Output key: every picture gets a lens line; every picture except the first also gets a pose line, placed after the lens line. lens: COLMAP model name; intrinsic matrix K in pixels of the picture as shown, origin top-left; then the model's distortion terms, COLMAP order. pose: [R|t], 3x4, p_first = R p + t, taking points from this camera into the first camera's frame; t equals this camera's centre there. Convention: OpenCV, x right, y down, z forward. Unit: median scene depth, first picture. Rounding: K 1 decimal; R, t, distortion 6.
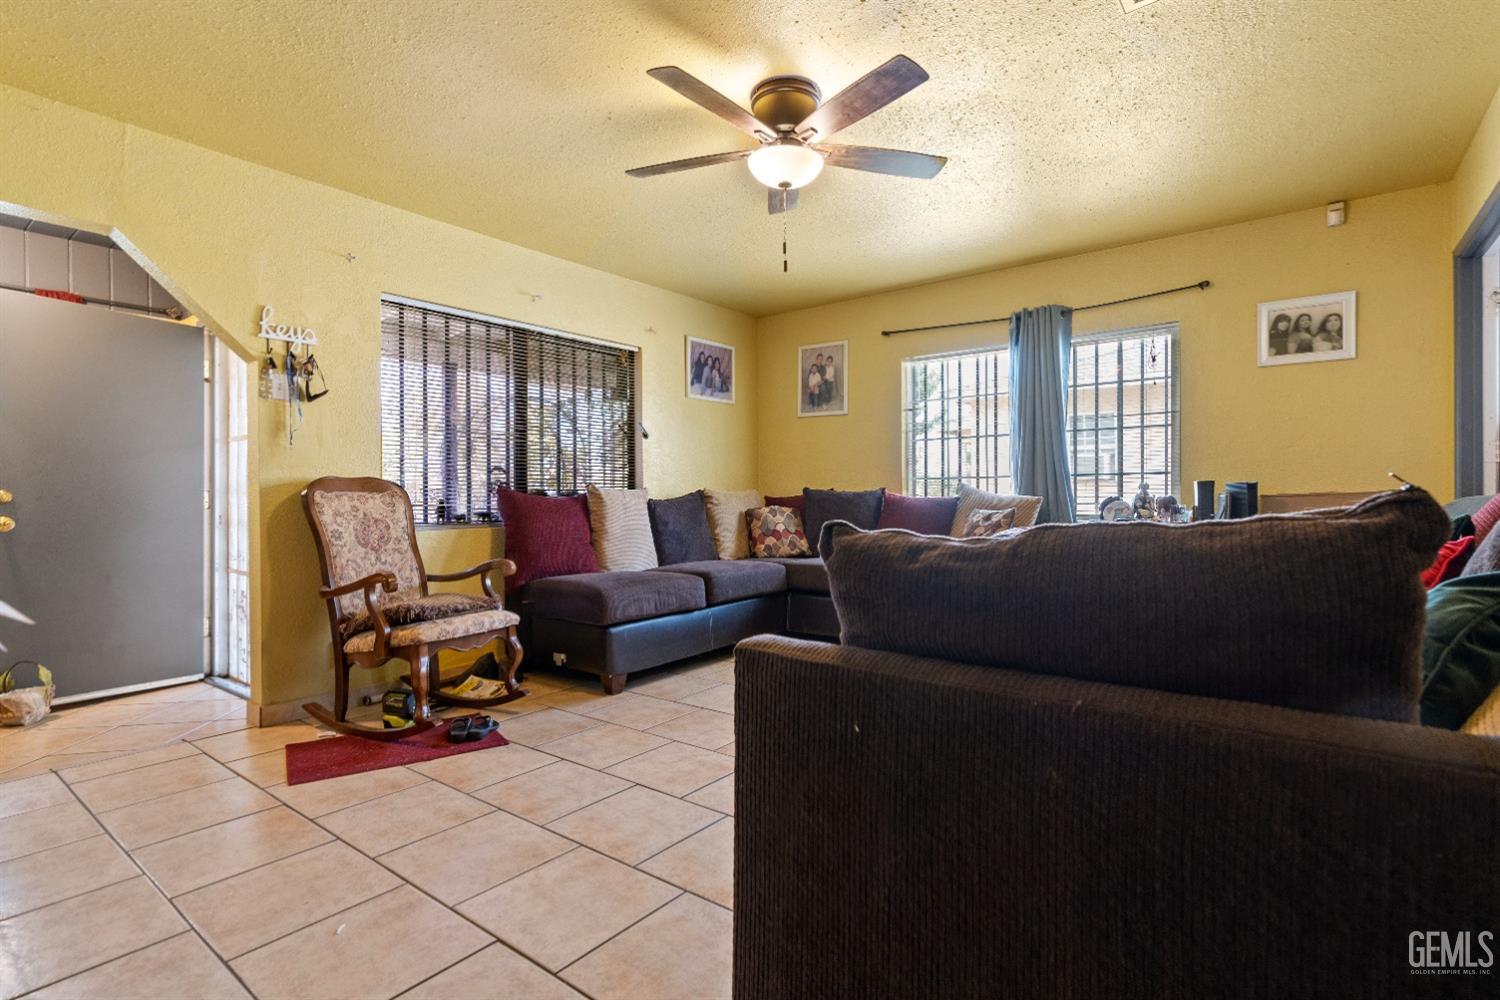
lens RADIAL K [[725.8, 0, 756.3], [0, 725.8, 505.3], [0, 0, 1]] dist [-0.013557, 0.000062]
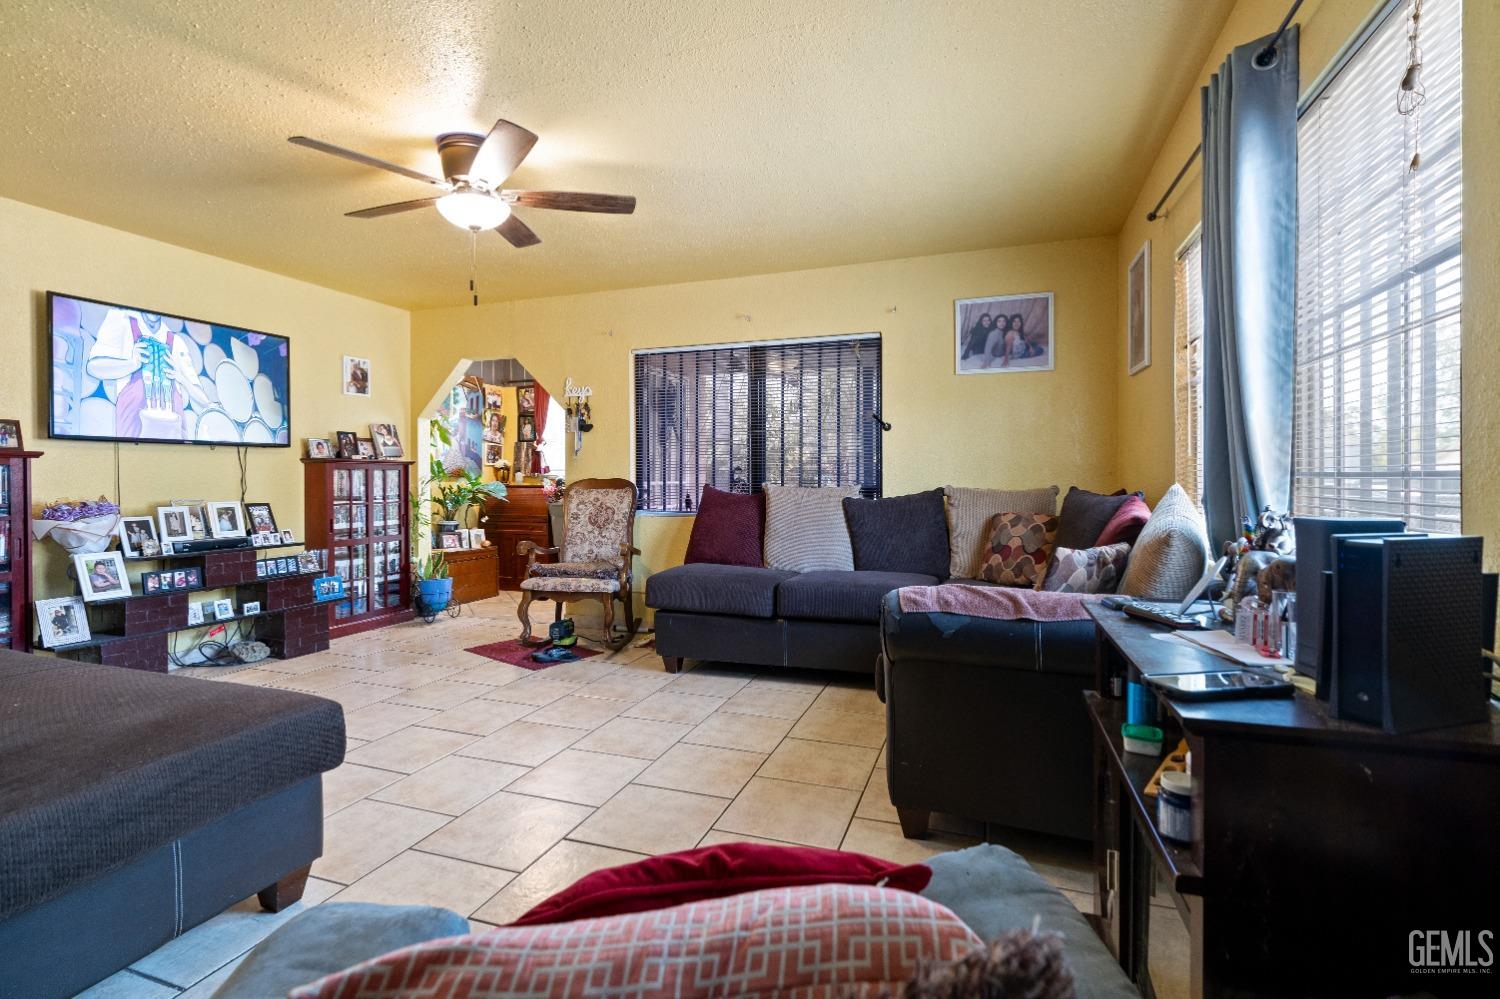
lens RADIAL K [[683.0, 0, 742.1], [0, 683.0, 484.9], [0, 0, 1]] dist [-0.008187, -0.000748]
pose [[0.307855, 0.019864, -0.951226, 0.719924], [-0.011457, 0.999787, 0.017171, -0.042754], [0.951364, 0.005612, 0.308017, 0.663037]]
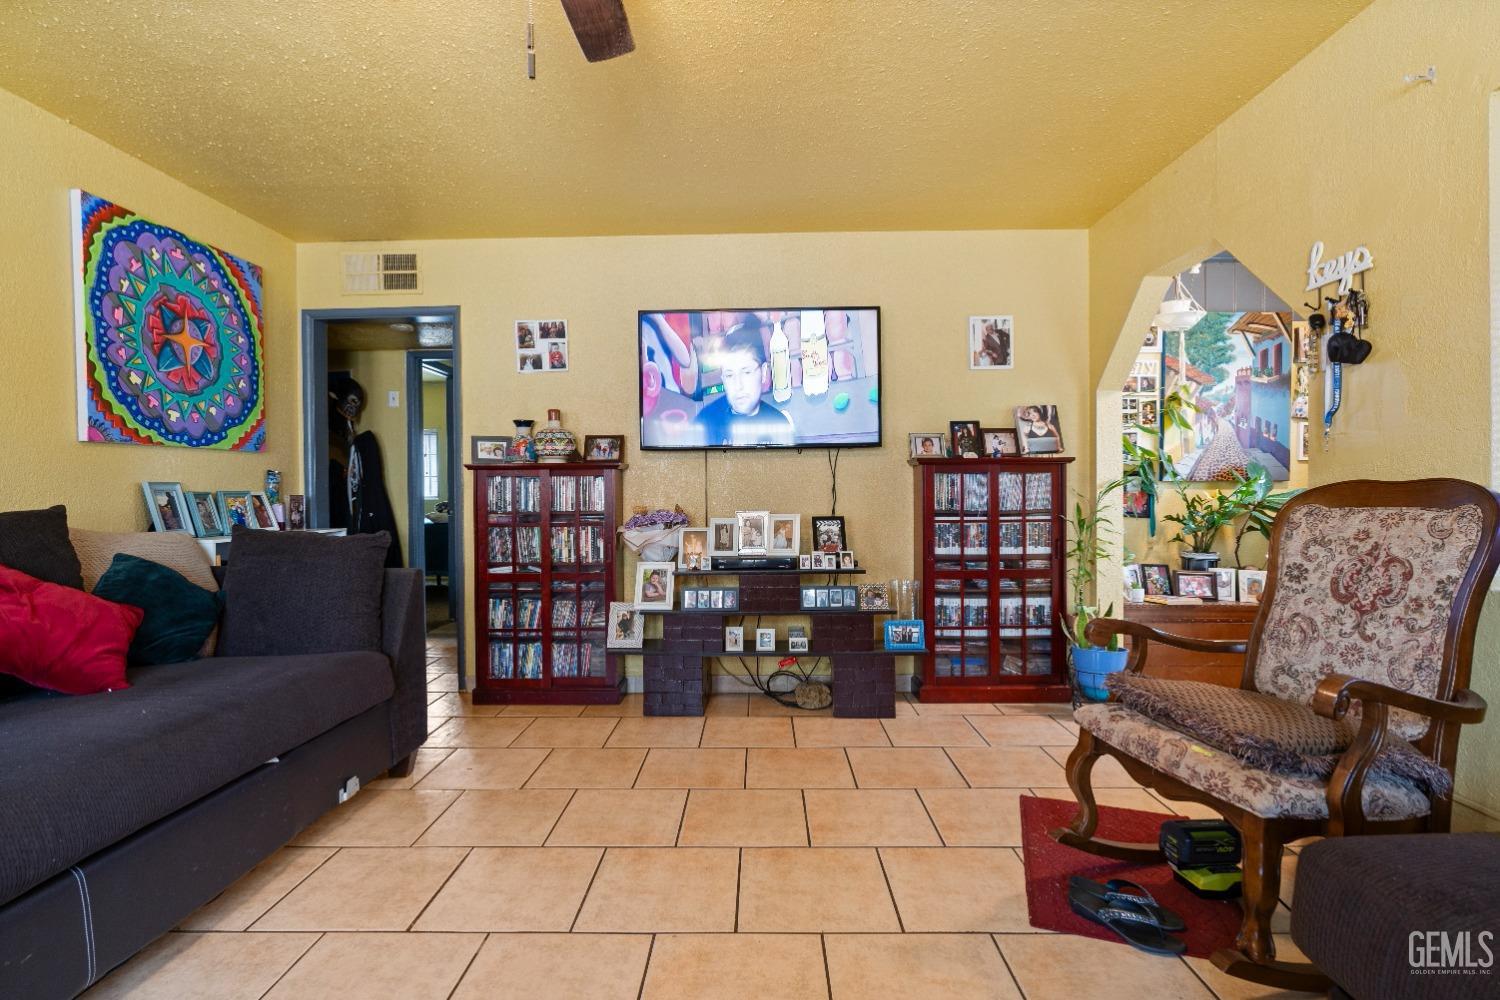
lens RADIAL K [[683.0, 0, 760.0], [0, 683.0, 504.5], [0, 0, 1]] dist [-0.008187, -0.000748]
pose [[-0.798523, 0.029334, -0.601249, 0.121481], [0.011198, 0.999363, 0.033885, -0.034151], [0.601860, 0.020326, -0.798343, 0.897699]]
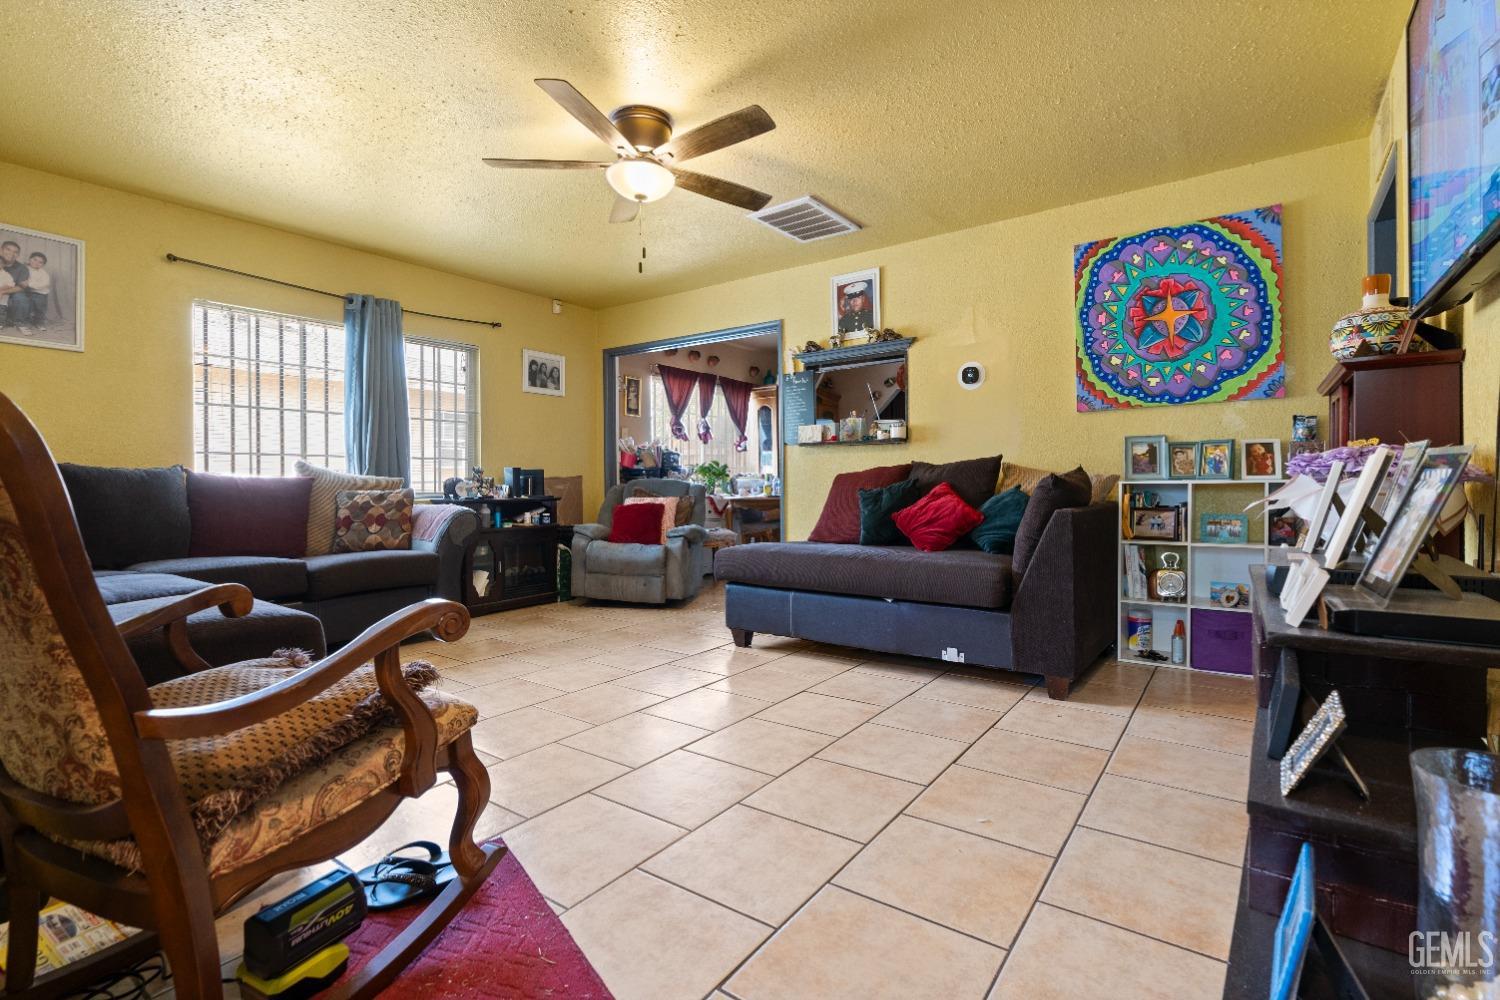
lens RADIAL K [[683.0, 0, 721.0], [0, 683.0, 492.2], [0, 0, 1]] dist [-0.008187, -0.000748]
pose [[0.003853, -0.004670, 0.999982, -0.646893], [0.019012, 0.999809, 0.004596, 0.015208], [-0.999812, 0.018994, 0.003941, 0.543033]]
